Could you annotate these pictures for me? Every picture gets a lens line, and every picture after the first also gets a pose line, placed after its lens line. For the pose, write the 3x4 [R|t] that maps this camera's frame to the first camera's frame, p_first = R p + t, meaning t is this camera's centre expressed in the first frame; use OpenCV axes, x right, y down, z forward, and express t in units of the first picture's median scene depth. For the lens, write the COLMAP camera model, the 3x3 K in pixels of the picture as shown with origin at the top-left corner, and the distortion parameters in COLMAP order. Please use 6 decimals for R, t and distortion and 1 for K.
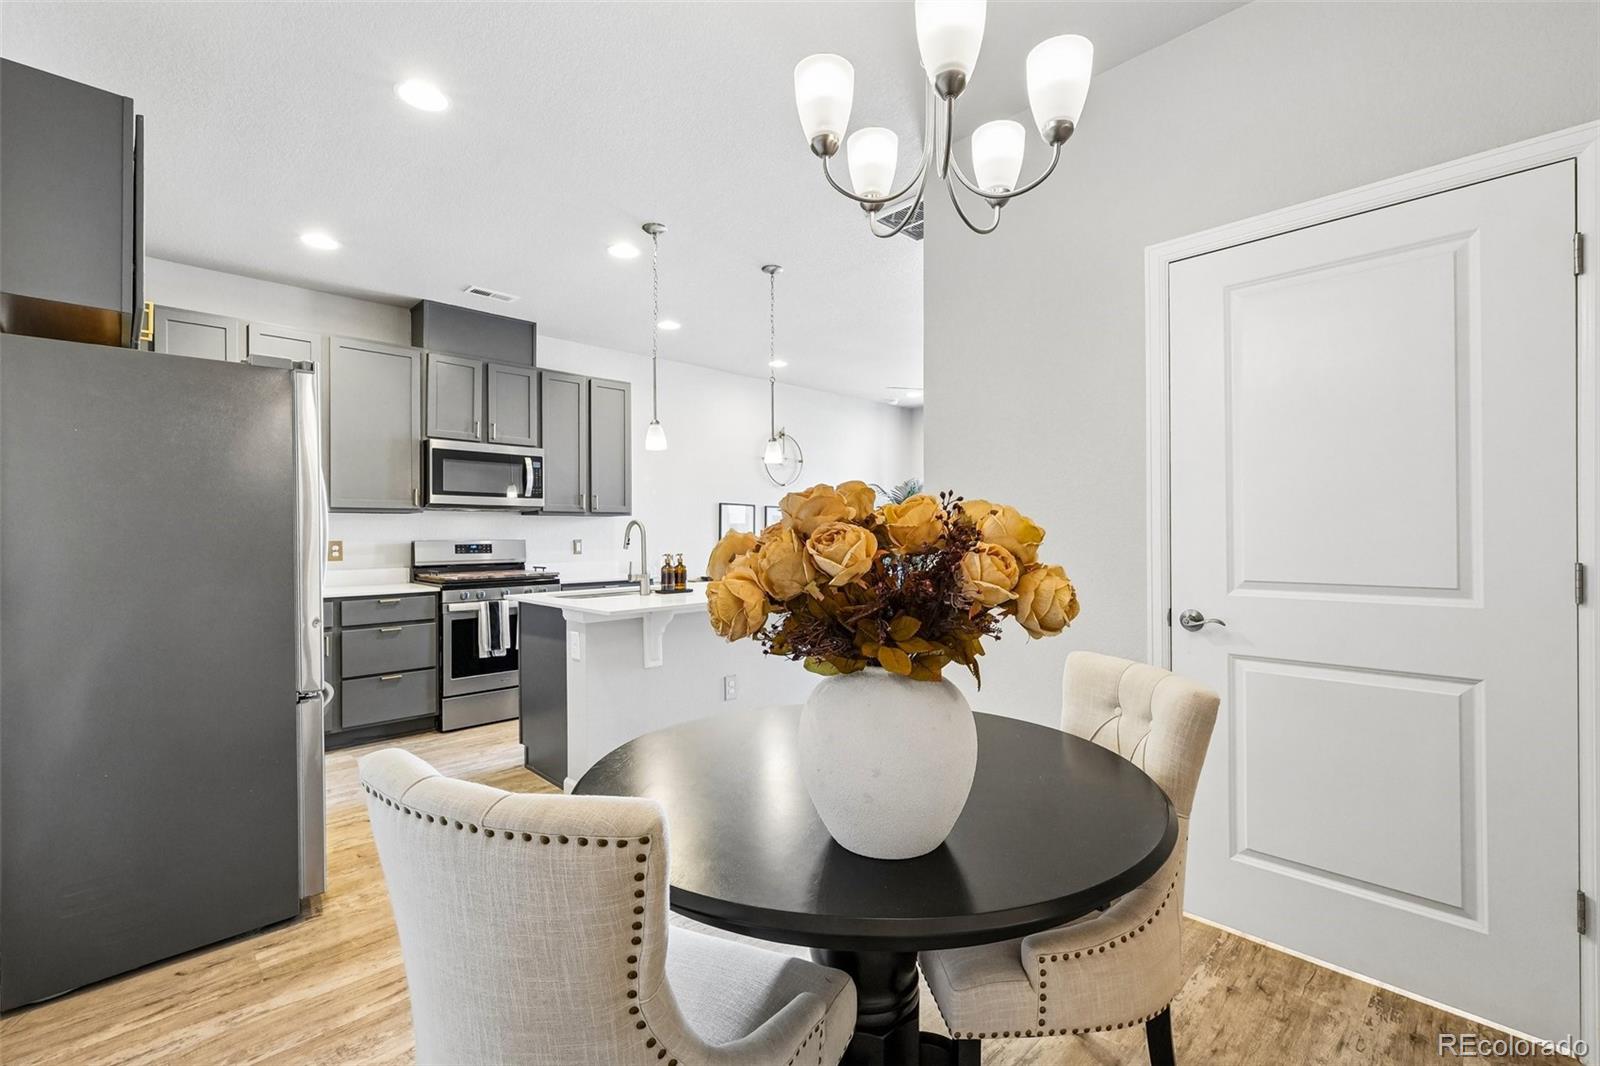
lens RADIAL K [[700.3, 0, 800.7], [0, 700.3, 528.6], [0, 0, 1]] dist [-0.007976, 0.003644]
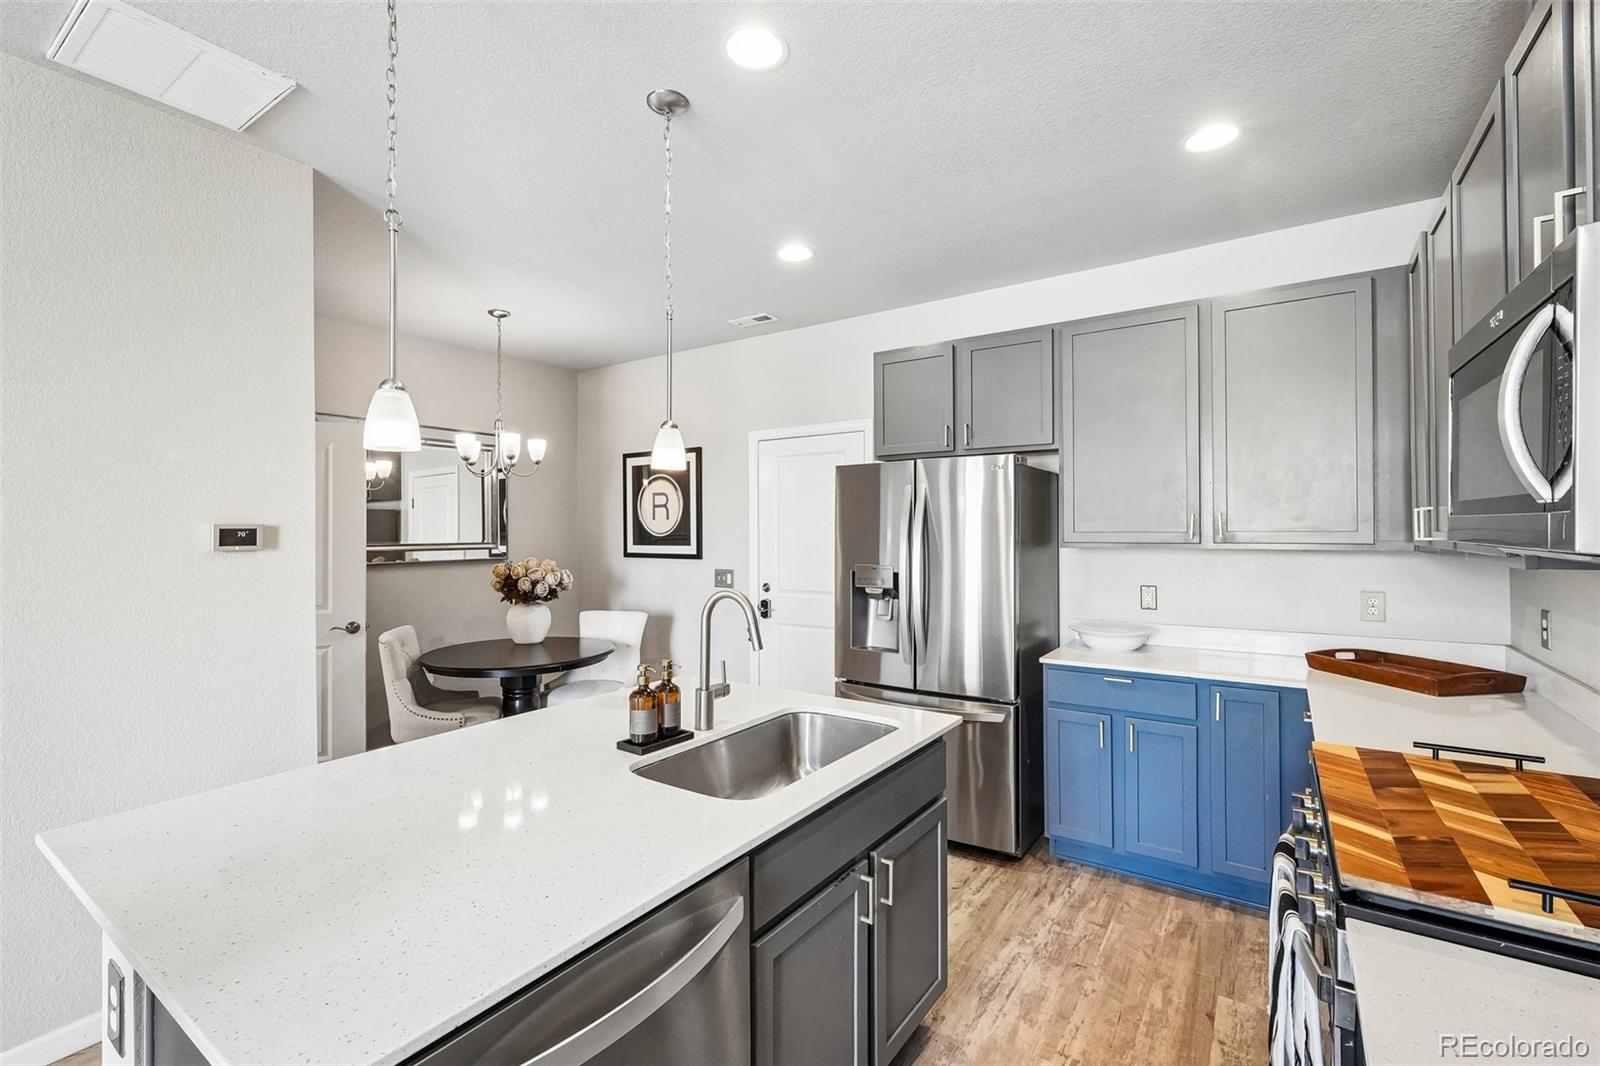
lens RADIAL K [[700.3, 0, 804.9], [0, 700.3, 527.4], [0, 0, 1]] dist [-0.007976, 0.003644]
pose [[-0.980726, 0.012382, -0.194993, -0.159139], [0.014144, 0.999871, -0.007648, -0.044990], [0.194873, -0.010258, -0.980775, 1.268378]]
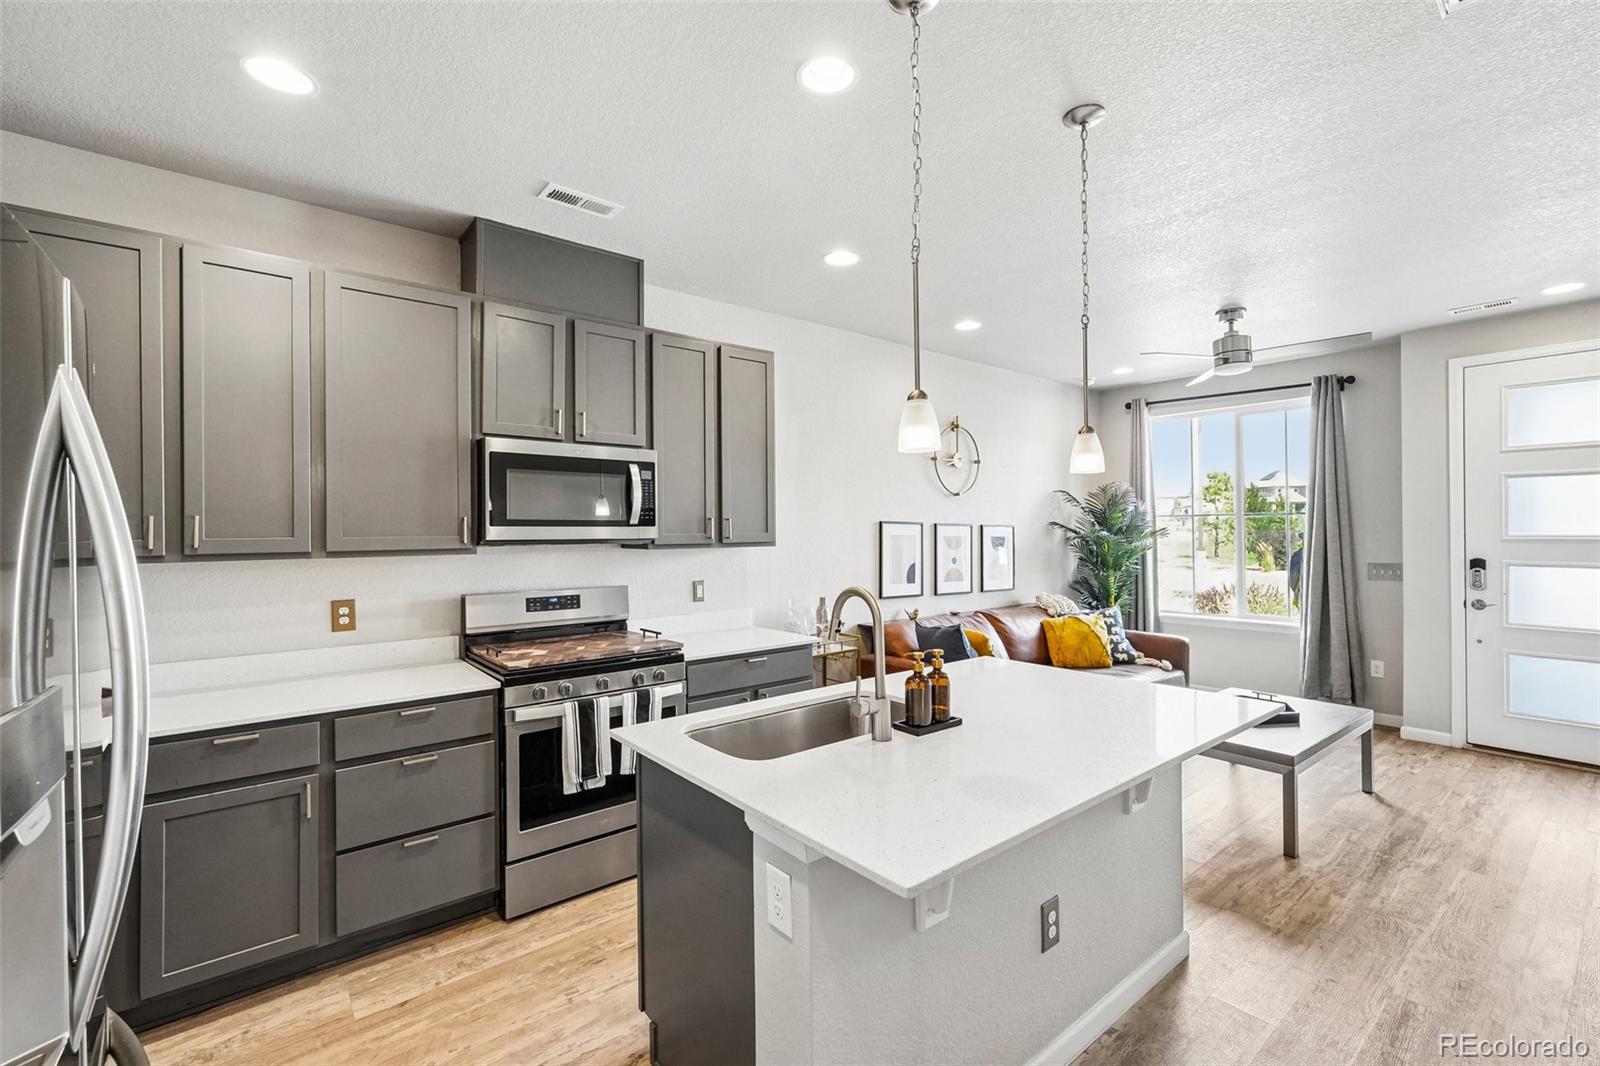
lens RADIAL K [[700.3, 0, 806.4], [0, 700.3, 525.0], [0, 0, 1]] dist [-0.007976, 0.003644]
pose [[0.996099, -0.001661, -0.088224, -0.189745], [0.001805, 0.999997, 0.001551, -0.050110], [0.088222, -0.001704, 0.996099, 0.401978]]
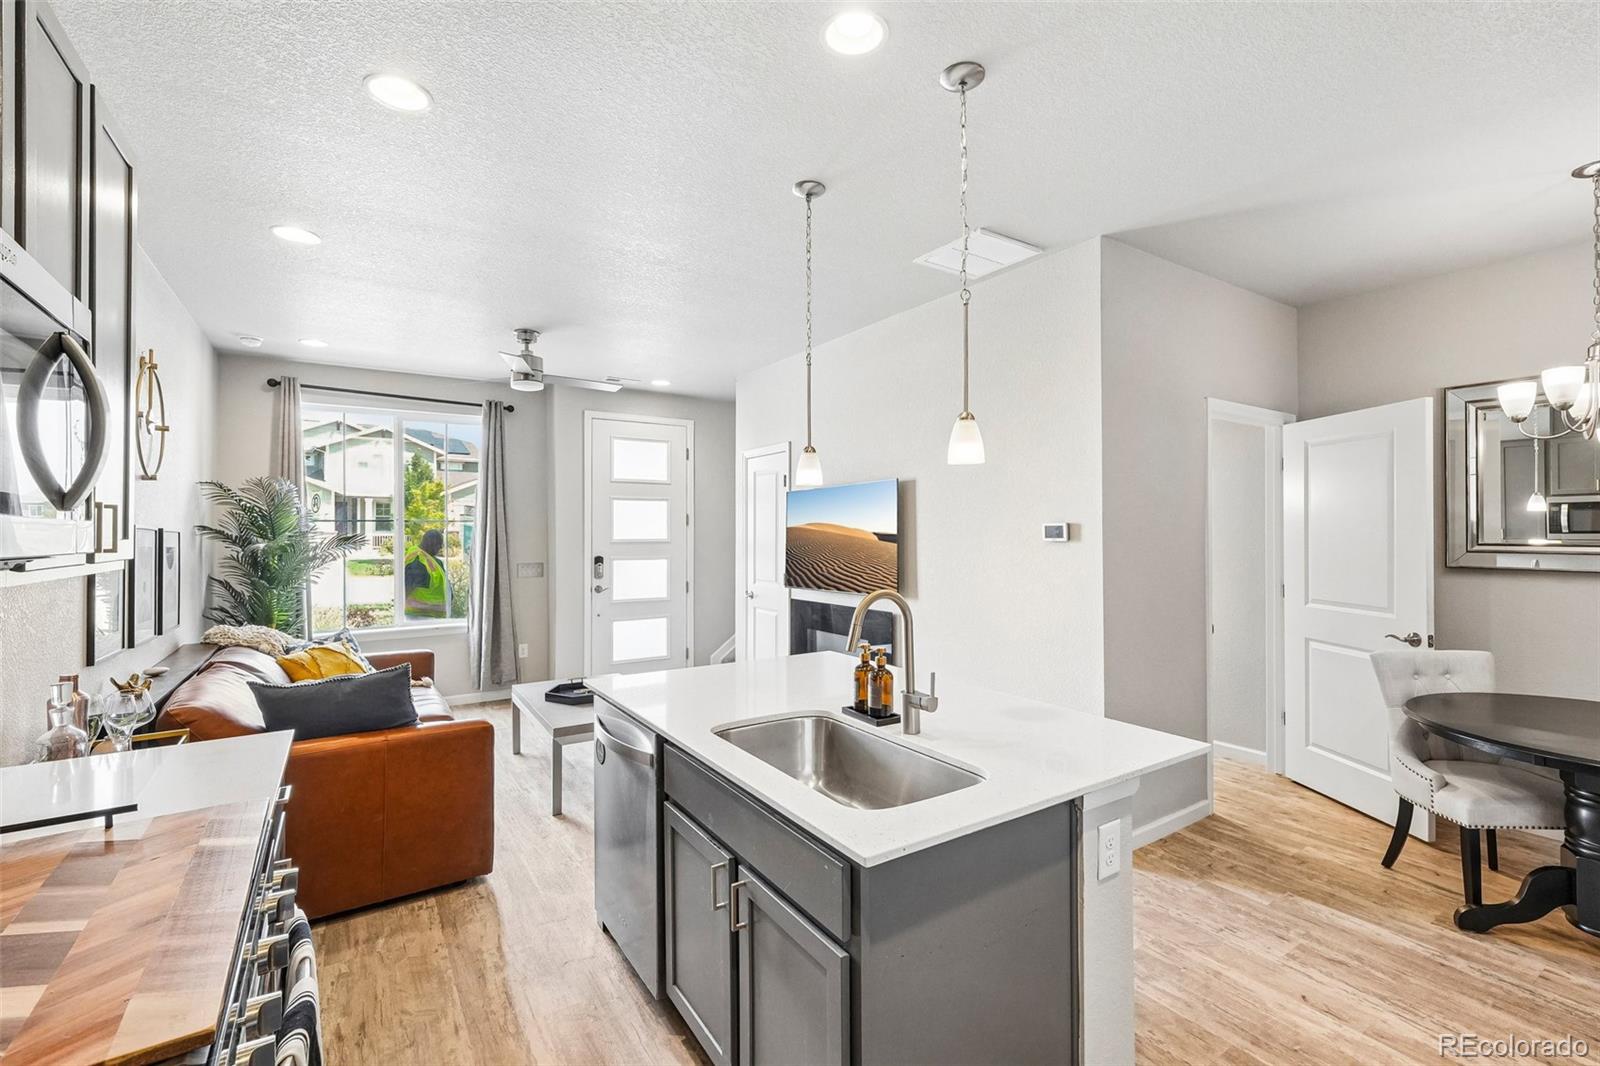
lens RADIAL K [[700.3, 0, 807.7], [0, 700.3, 520.0], [0, 0, 1]] dist [-0.007976, 0.003644]
pose [[0.191263, 0.022560, 0.981279, -0.620848], [-0.004025, 0.999745, -0.022200, -0.042427], [-0.981531, 0.000296, 0.191305, 0.799919]]
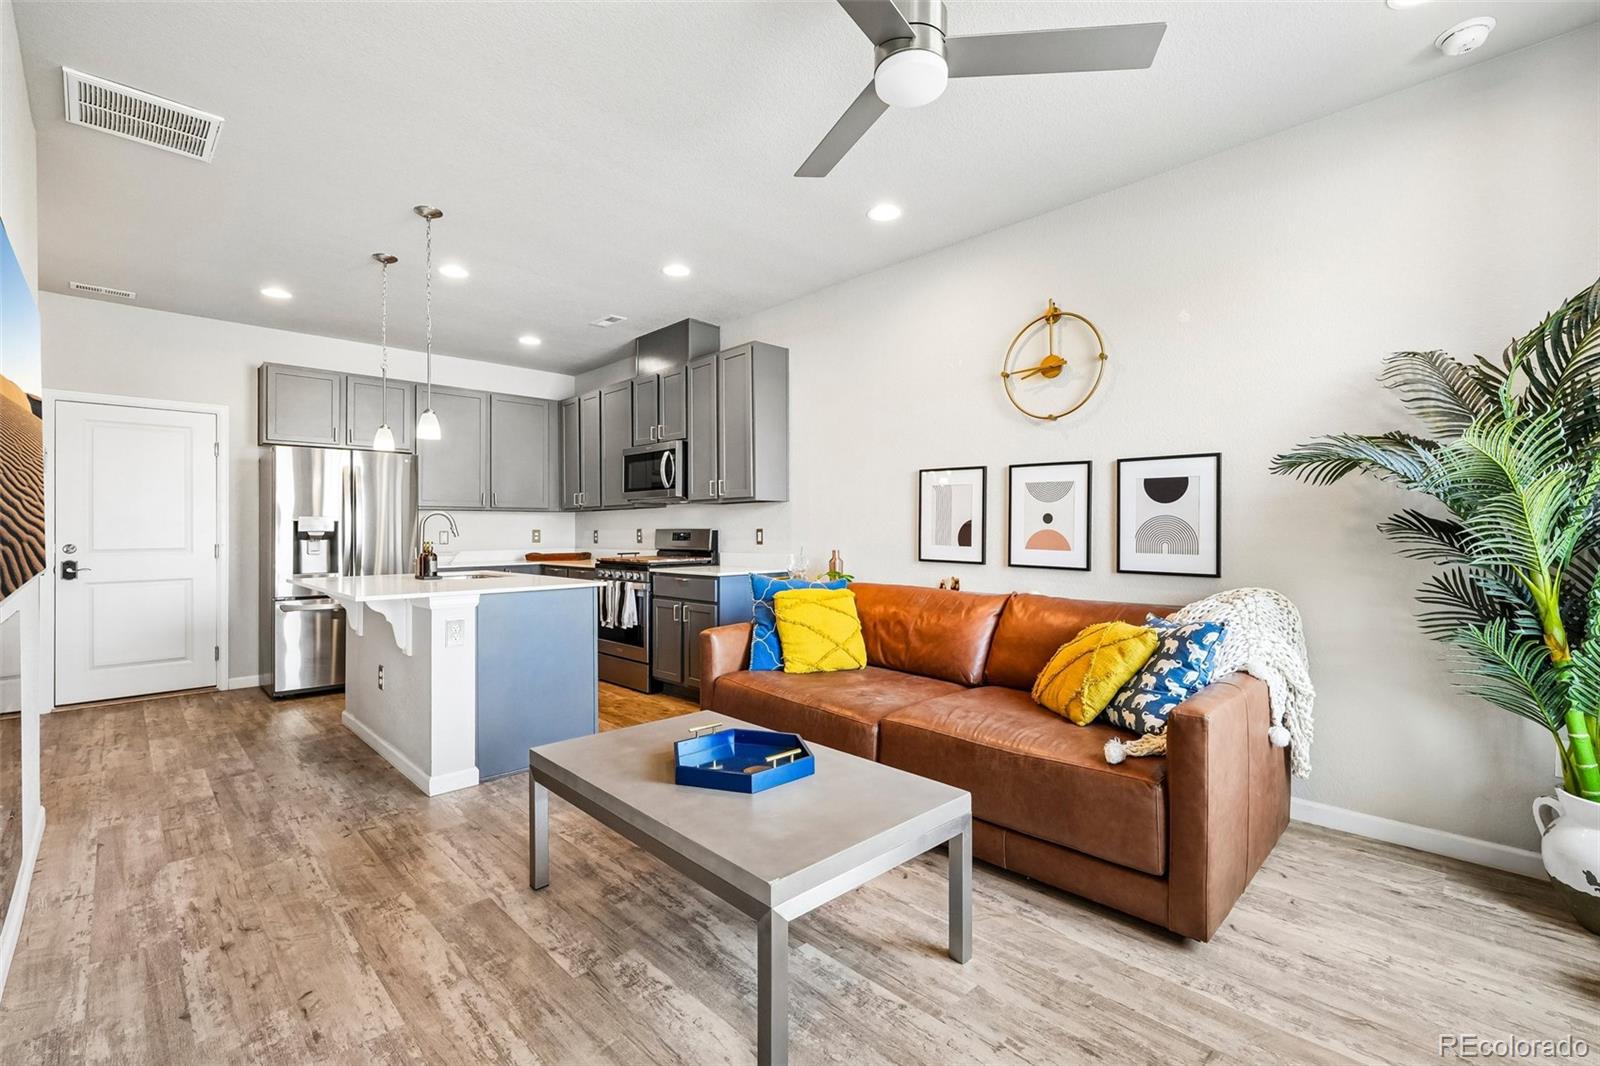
lens RADIAL K [[700.3, 0, 810.8], [0, 700.3, 522.6], [0, 0, 1]] dist [-0.007976, 0.003644]
pose [[0.006721, -0.005474, -0.999962, 0.740437], [0.014027, 0.999887, -0.005379, 0.017505], [0.999879, -0.013990, 0.006797, 1.329328]]
